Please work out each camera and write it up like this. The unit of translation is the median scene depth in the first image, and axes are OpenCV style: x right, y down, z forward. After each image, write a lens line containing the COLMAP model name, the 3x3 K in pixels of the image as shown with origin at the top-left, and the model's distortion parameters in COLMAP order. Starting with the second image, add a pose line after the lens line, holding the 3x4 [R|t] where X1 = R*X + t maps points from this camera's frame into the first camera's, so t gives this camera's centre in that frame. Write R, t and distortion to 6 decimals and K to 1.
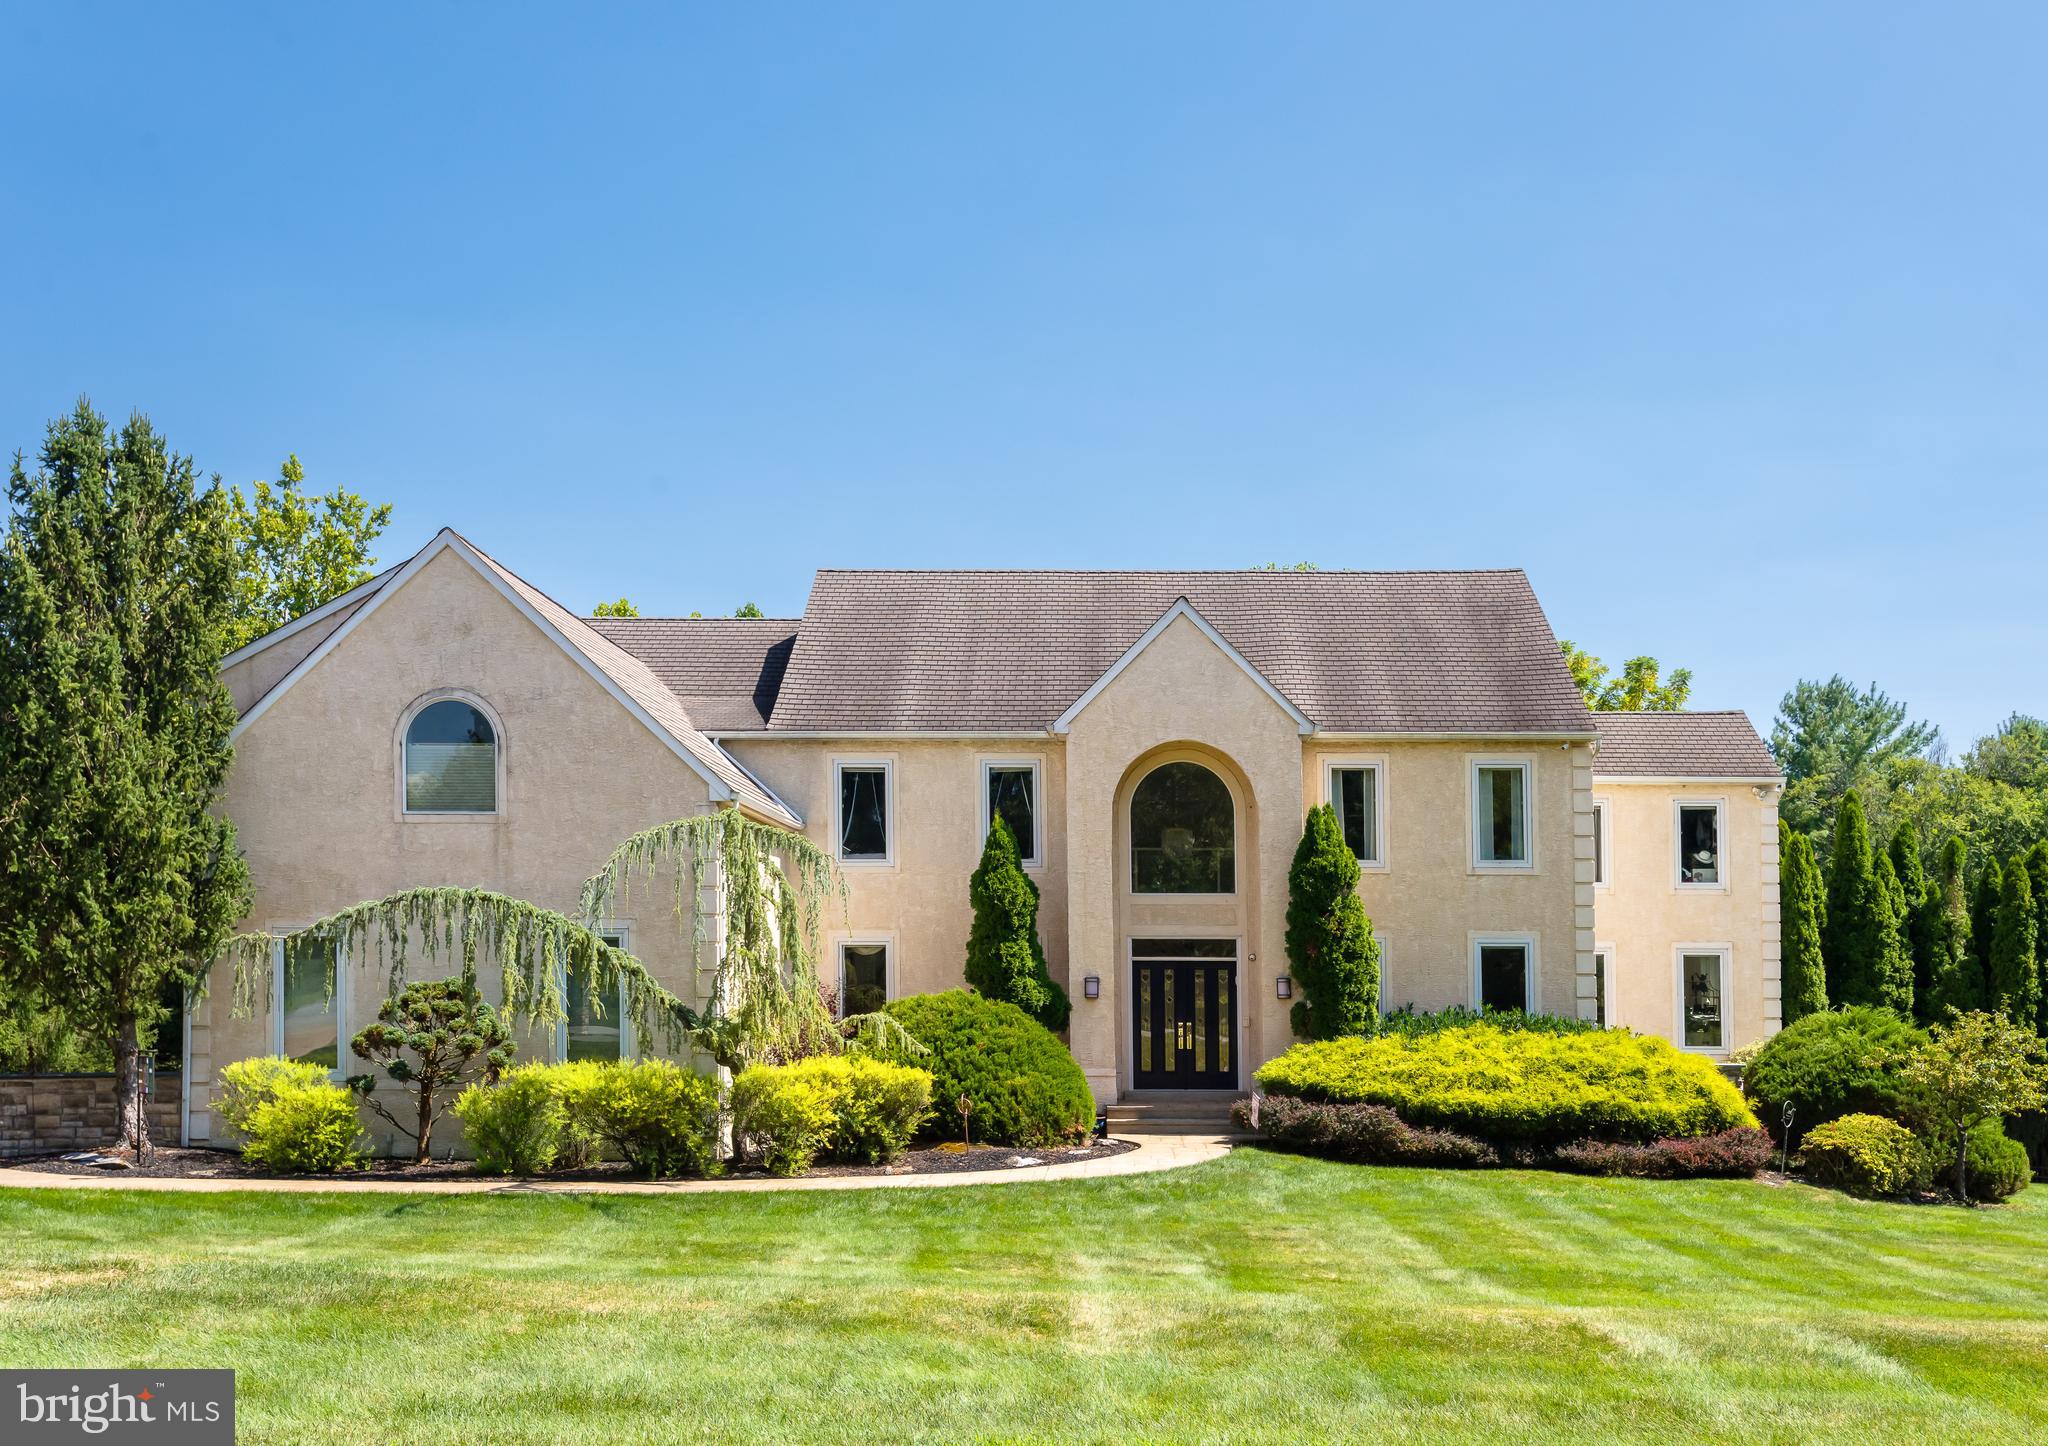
lens RADIAL K [[1860.3, 0, 1023.1], [0, 1860.3, 722.7], [0, 0, 1]] dist [0.011190, 0.010264]
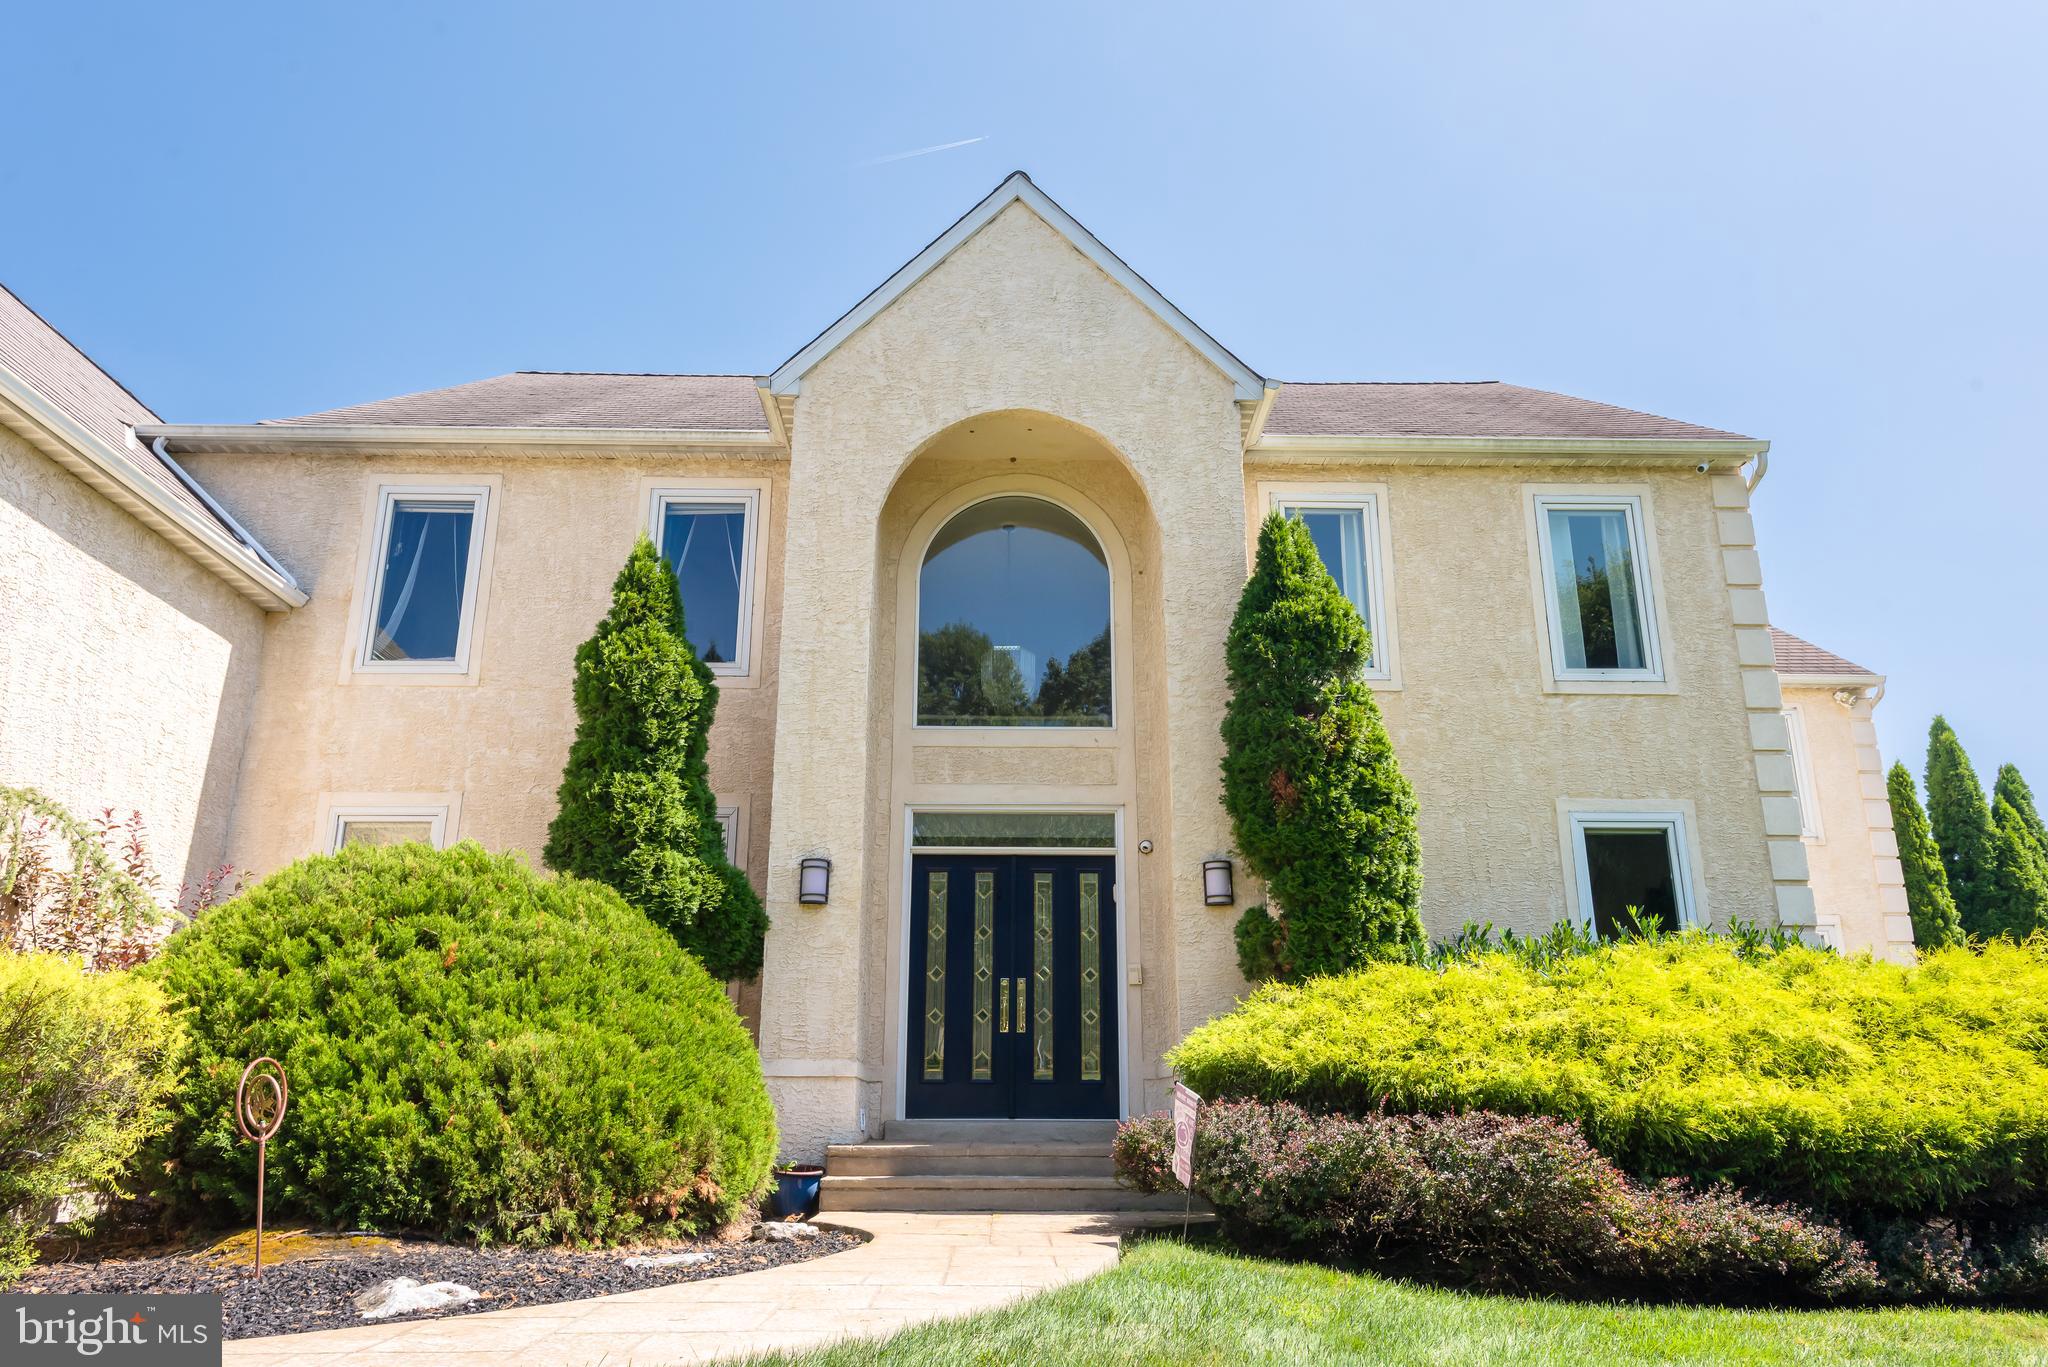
lens RADIAL K [[1201.4, 0, 1029.6], [0, 1201.4, 683.5], [0, 0, 1]] dist [0.017411, -0.014390]
pose [[0.997234, 0.028808, 0.068516, 0.069054], [-0.013422, 0.976475, -0.215214, 0.158365], [-0.073104, 0.213699, 0.974160, 0.688618]]
